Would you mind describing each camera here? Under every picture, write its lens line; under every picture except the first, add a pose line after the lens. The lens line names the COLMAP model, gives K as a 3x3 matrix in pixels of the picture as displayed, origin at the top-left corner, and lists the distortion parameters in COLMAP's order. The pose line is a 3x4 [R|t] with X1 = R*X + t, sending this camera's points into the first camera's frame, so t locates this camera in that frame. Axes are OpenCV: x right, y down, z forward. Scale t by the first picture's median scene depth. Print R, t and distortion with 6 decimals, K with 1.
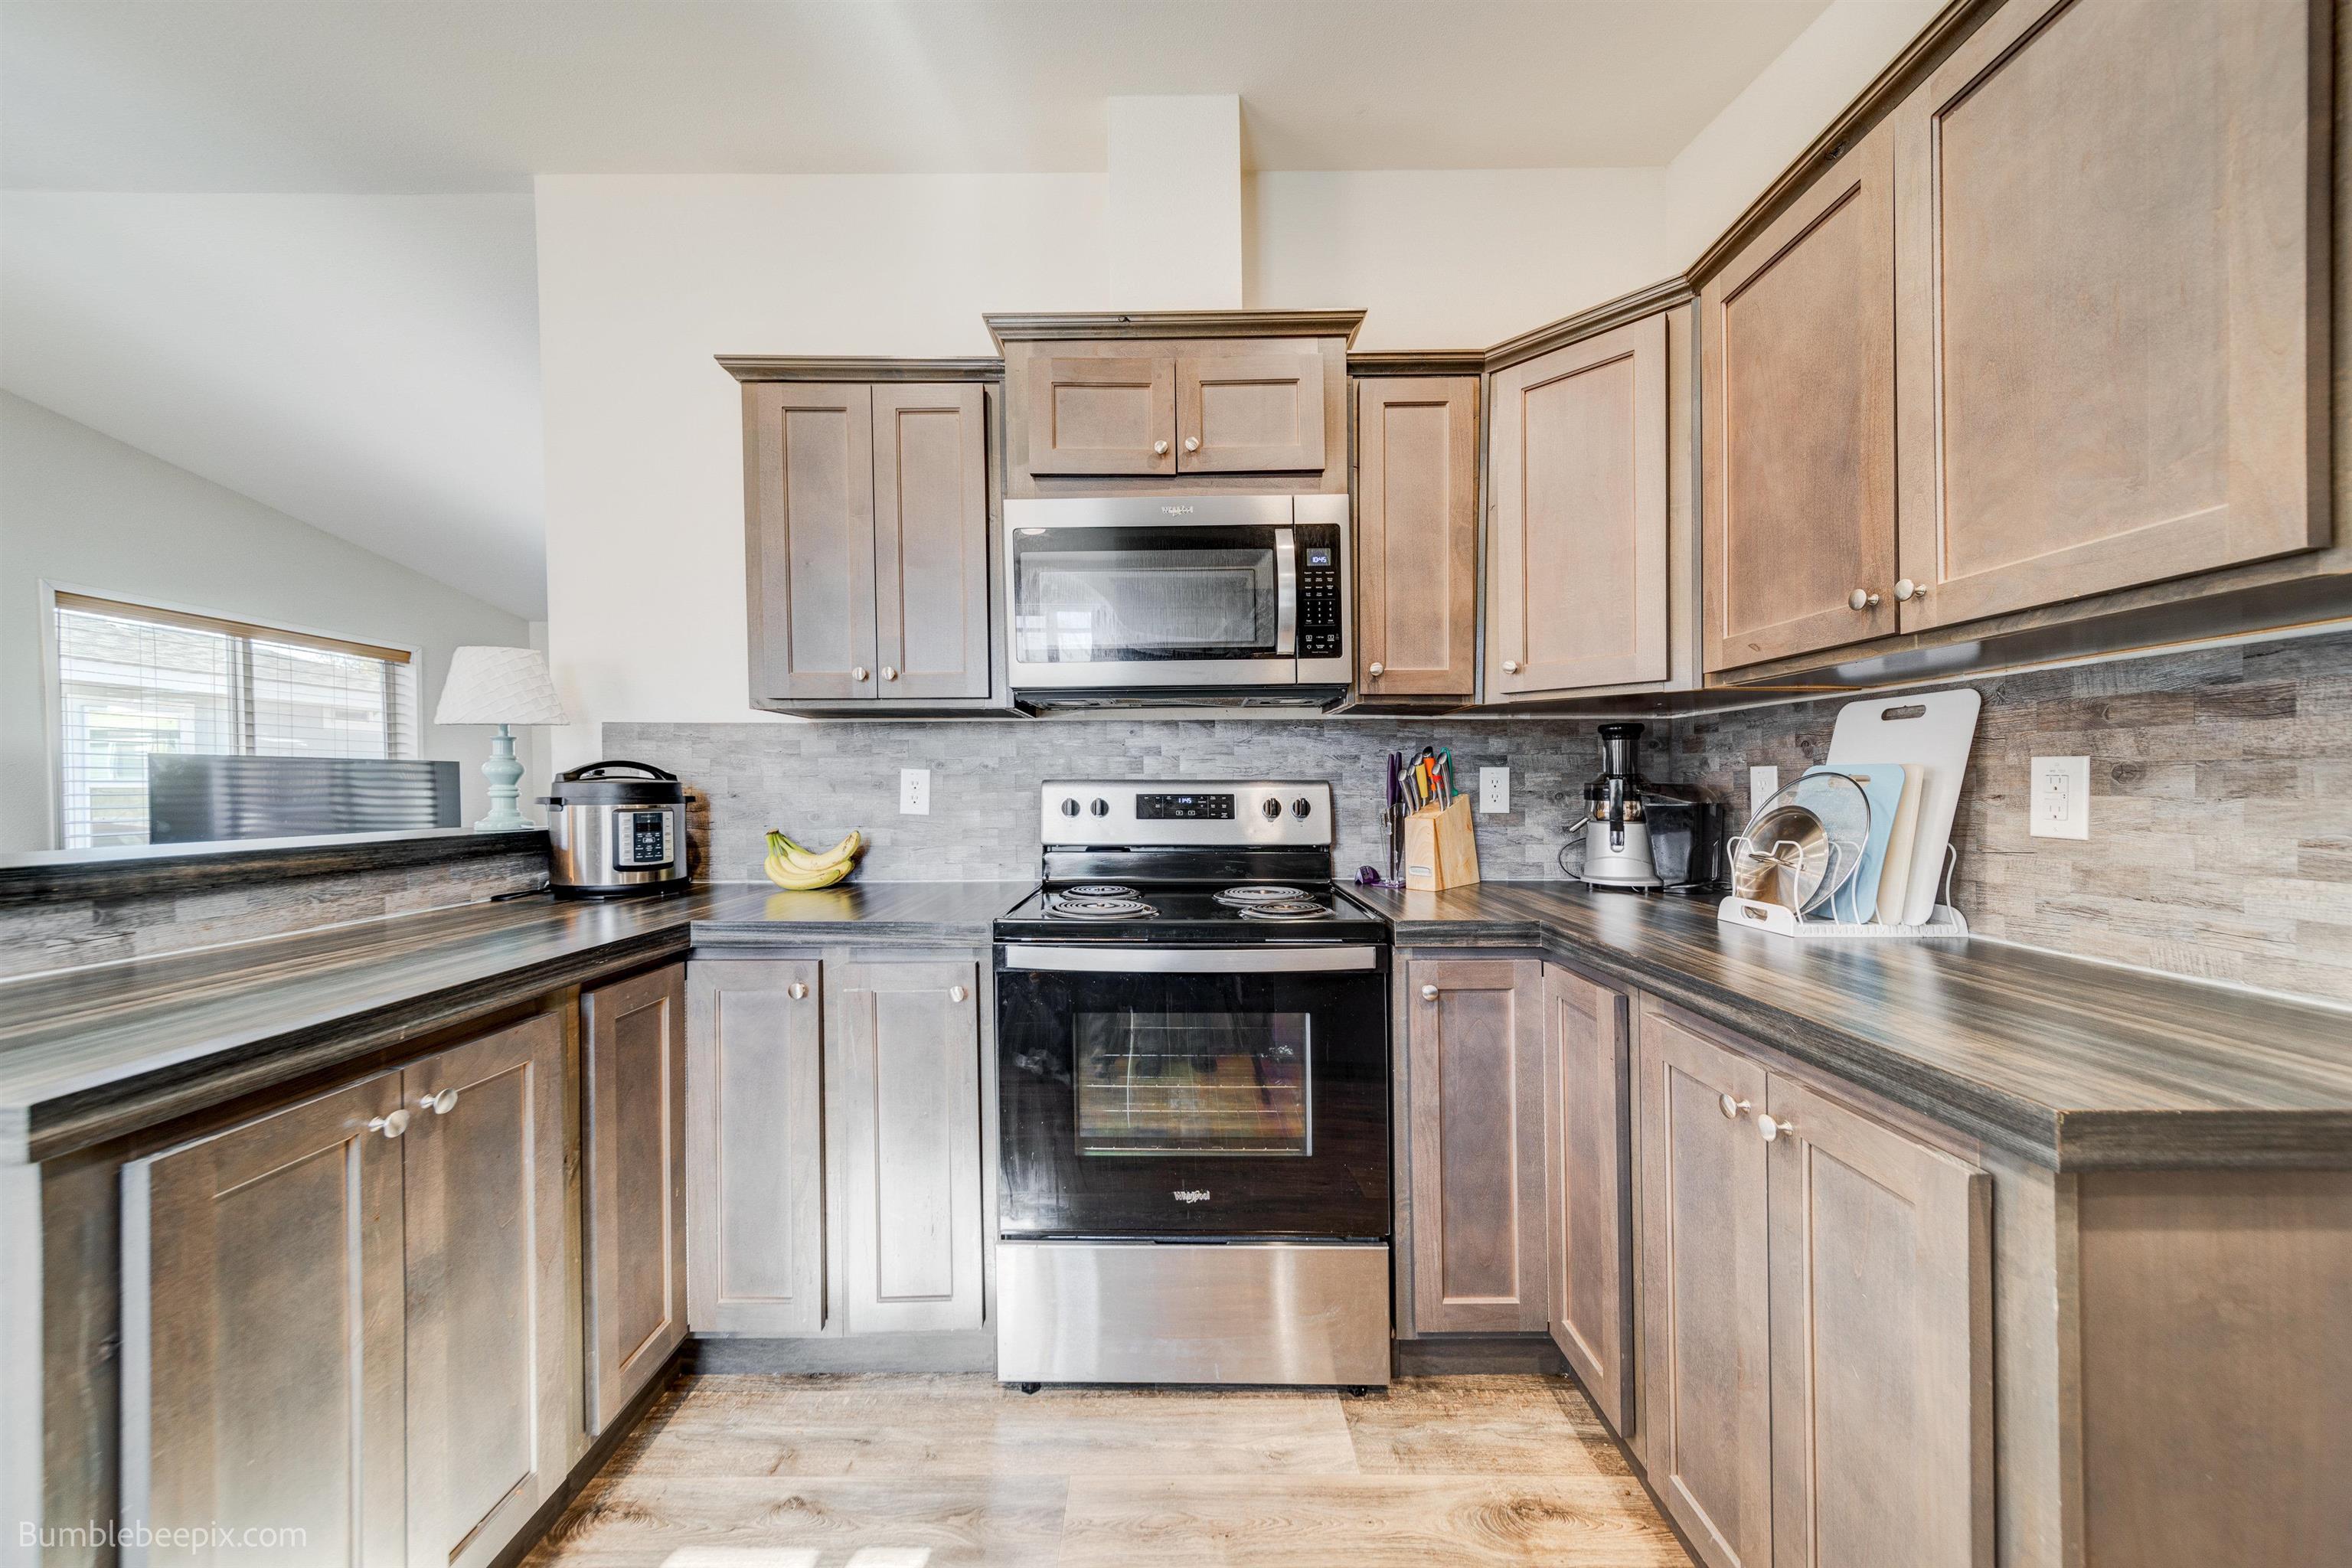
lens RADIAL K [[815.3, 0, 1175.6], [0, 815.3, 788.6], [0, 0, 1]] dist [0.005662, 0.000086]
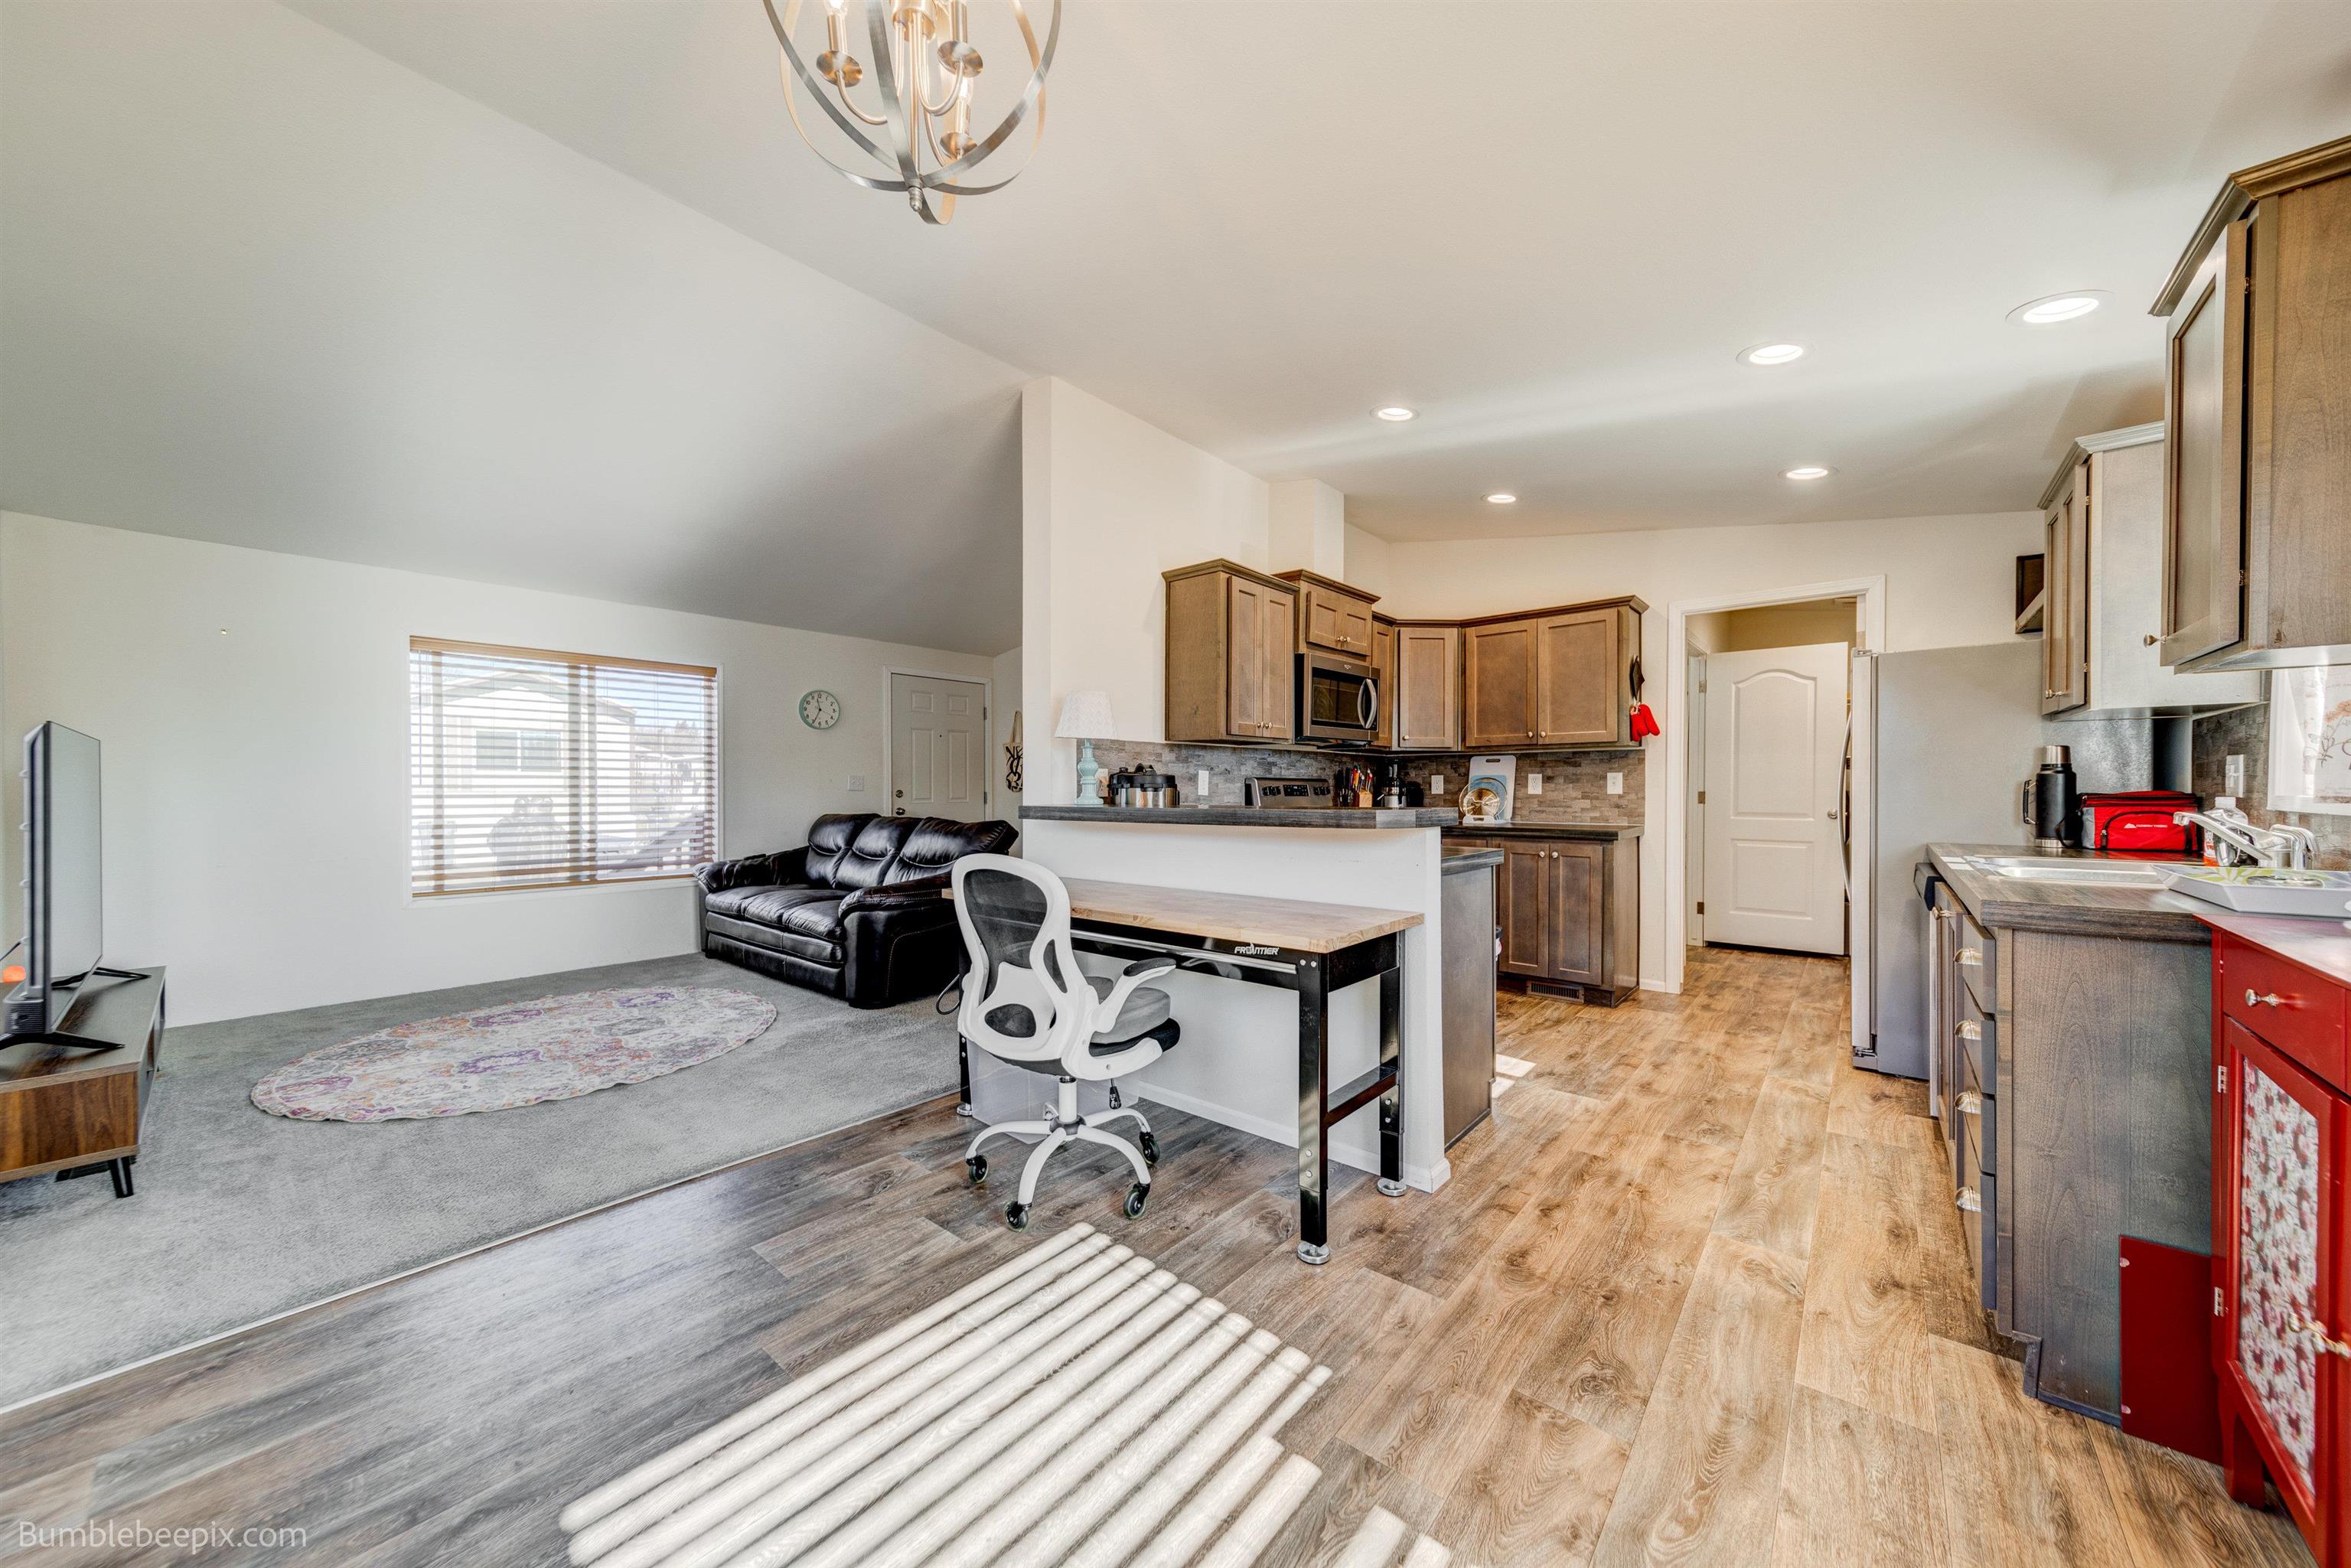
lens RADIAL K [[816.4, 0, 1172.8], [0, 816.4, 791.6], [0, 0, 1]] dist [0.006714, -0.000010]
pose [[0.651794, -0.001889, 0.758394, -2.832433], [0.003072, 0.999995, -0.000149, 0.038713], [-0.758390, 0.002427, 0.651797, -0.250158]]
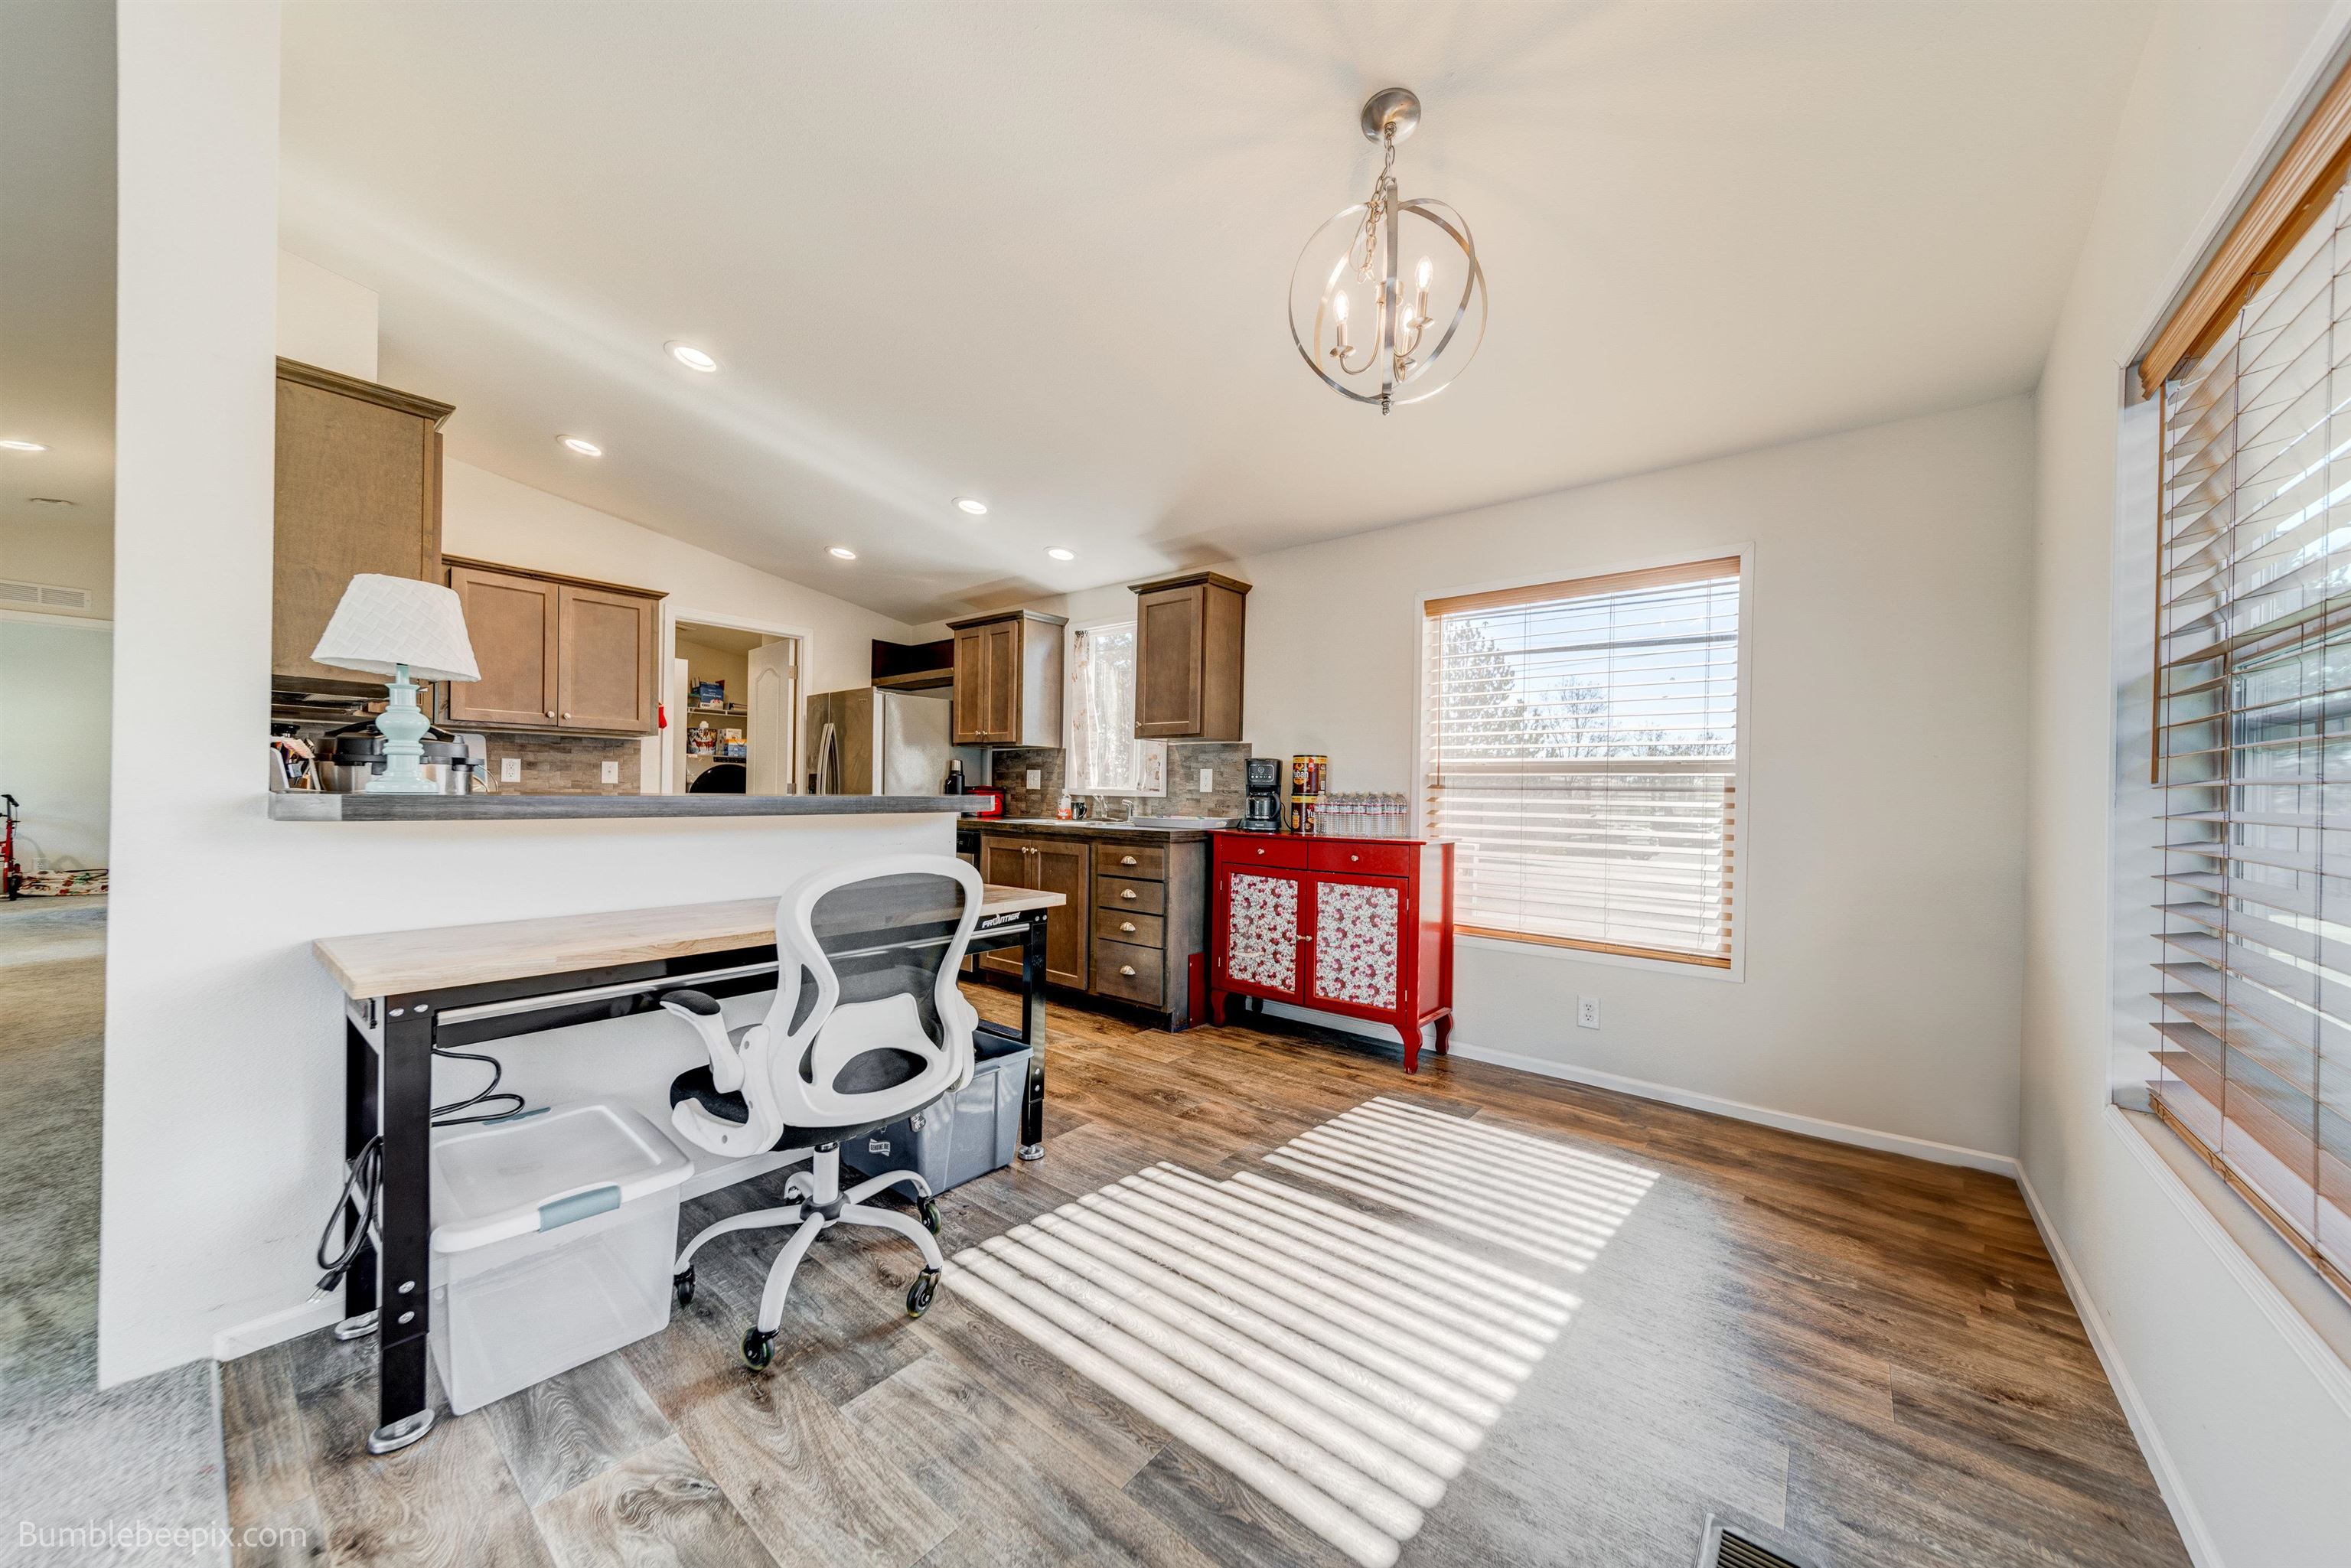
lens RADIAL K [[816.4, 0, 1172.8], [0, 816.4, 791.6], [0, 0, 1]] dist [0.006714, -0.000010]
pose [[-0.769993, -0.008803, 0.637992, -2.945791], [-0.010862, 0.999941, 0.000688, 0.060698], [-0.637960, -0.006400, -0.770043, 1.685663]]
